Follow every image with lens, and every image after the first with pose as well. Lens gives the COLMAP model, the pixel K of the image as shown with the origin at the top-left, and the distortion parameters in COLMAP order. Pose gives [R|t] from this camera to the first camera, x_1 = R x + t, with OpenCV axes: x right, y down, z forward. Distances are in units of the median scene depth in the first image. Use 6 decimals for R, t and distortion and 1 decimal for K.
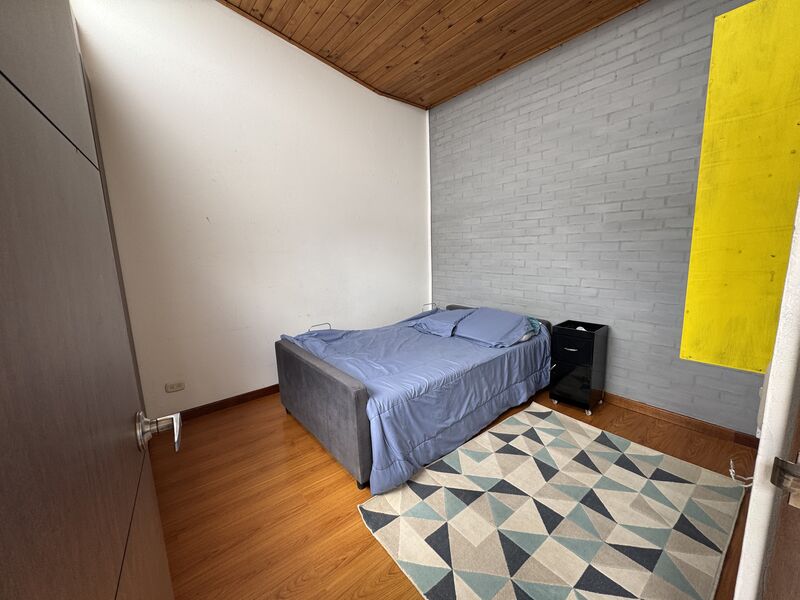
lens RADIAL K [[316.4, 0, 400.0], [0, 316.4, 300.0], [0, 0, 1]] dist [0.001228, -0.000191]
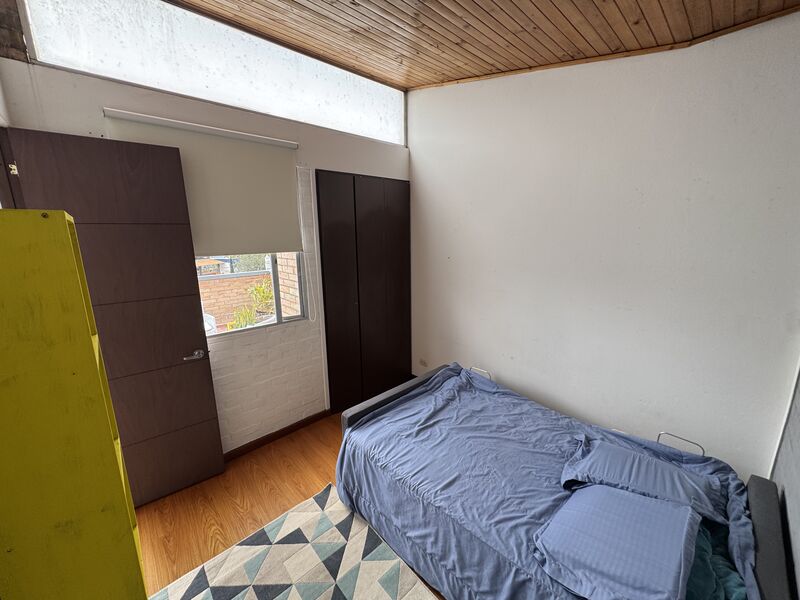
lens RADIAL K [[316.4, 0, 400.0], [0, 316.4, 300.0], [0, 0, 1]] dist [0.001228, -0.000191]
pose [[0.078237, 0.235154, -0.968804, 0.972076], [-0.149460, 0.963567, 0.221813, -0.479335], [0.985668, 0.127443, 0.110533, 0.894019]]
